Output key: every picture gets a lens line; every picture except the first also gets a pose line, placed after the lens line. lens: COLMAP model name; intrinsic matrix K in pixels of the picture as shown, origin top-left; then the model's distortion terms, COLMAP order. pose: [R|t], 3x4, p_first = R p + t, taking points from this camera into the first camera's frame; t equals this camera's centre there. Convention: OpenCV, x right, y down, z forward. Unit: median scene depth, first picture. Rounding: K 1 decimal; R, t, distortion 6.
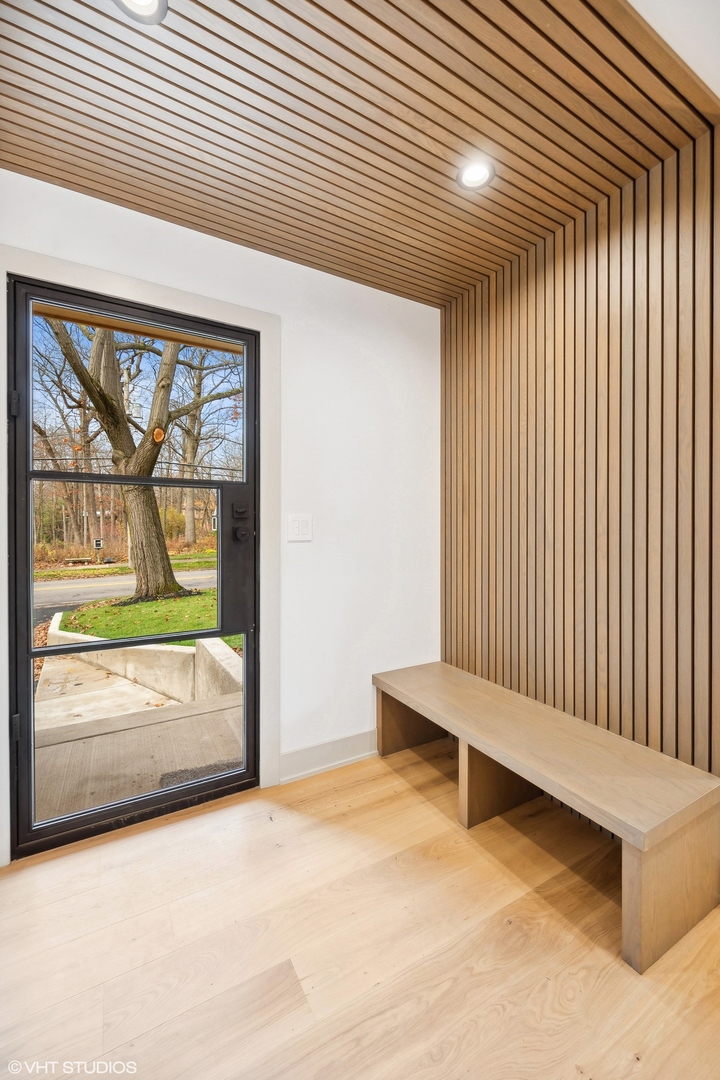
lens RADIAL K [[421.9, 0, 353.3], [0, 421.9, 534.6], [0, 0, 1]] dist [-0.006171, 0.000786]
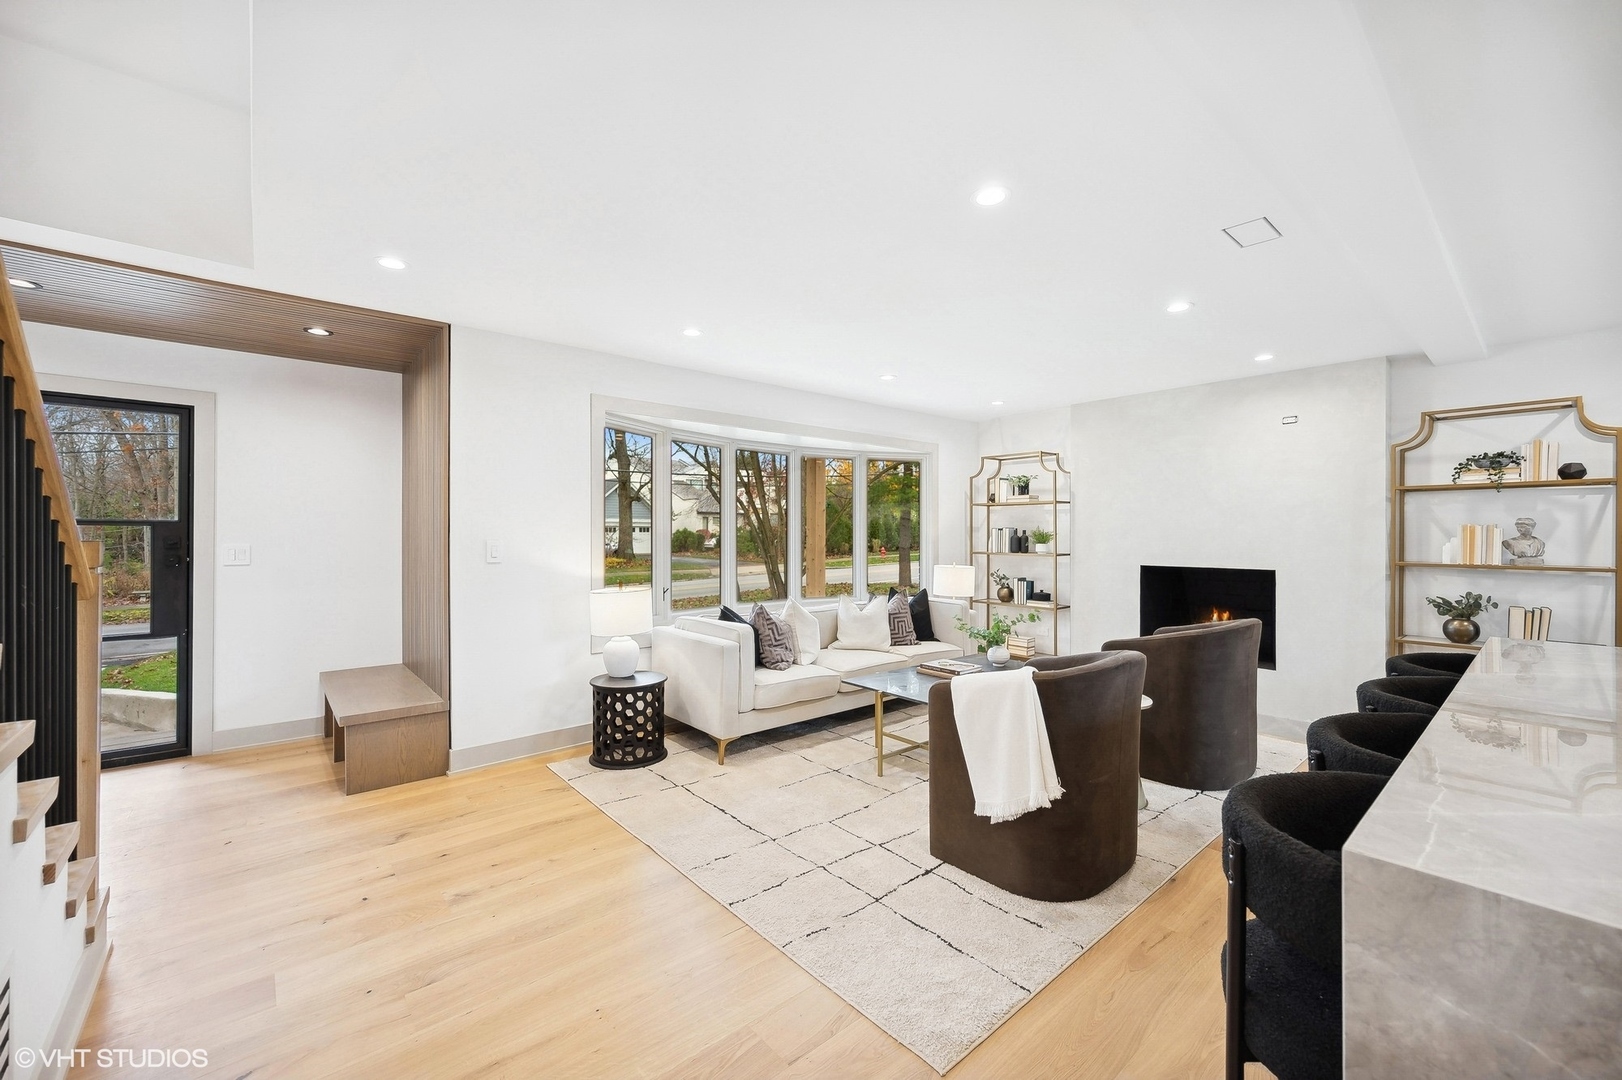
lens RADIAL K [[633.7, 0, 803.0], [0, 633.7, 536.8], [0, 0, 1]] dist [-0.006171, 0.000786]
pose [[0.981146, 0.001871, 0.193261, 1.265746], [0.002180, 0.999782, -0.020747, -0.027125], [-0.193257, 0.020777, 0.980928, -1.293809]]
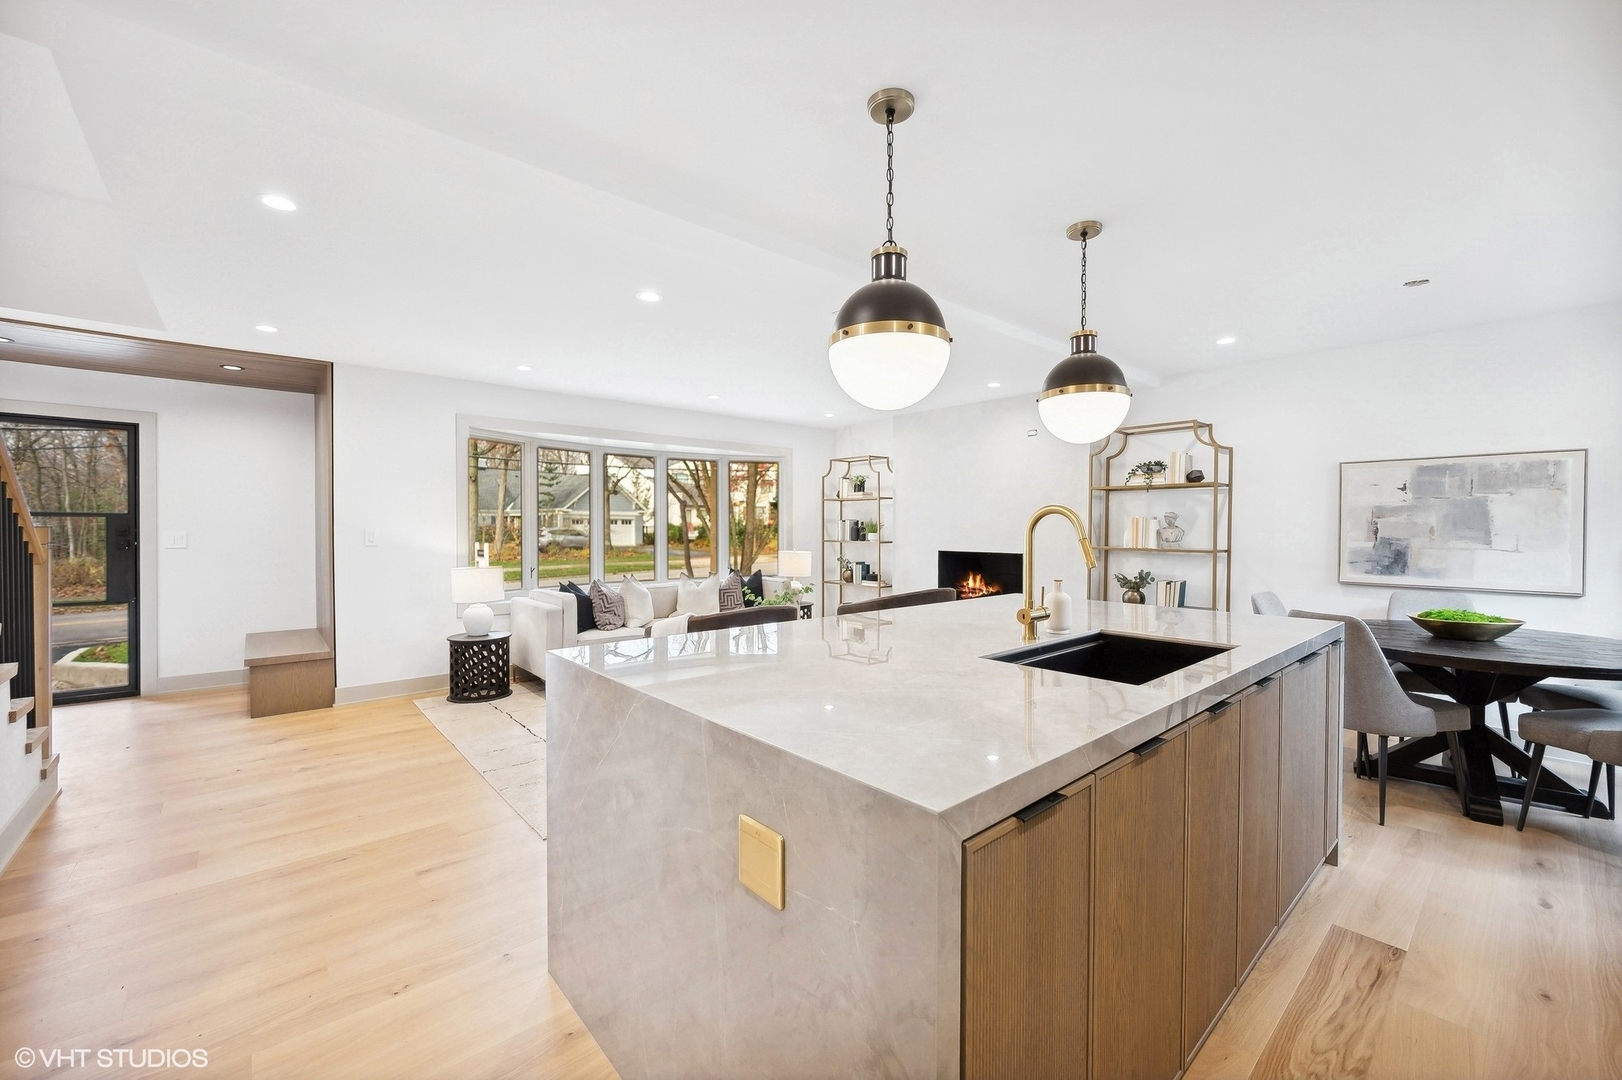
lens RADIAL K [[633.7, 0, 813.1], [0, 633.7, 539.0], [0, 0, 1]] dist [-0.006171, 0.000786]
pose [[0.979437, -0.000276, 0.201749, 1.913282], [0.001547, 0.999980, -0.006143, 0.000085], [-0.201743, 0.006329, 0.979418, -2.012717]]
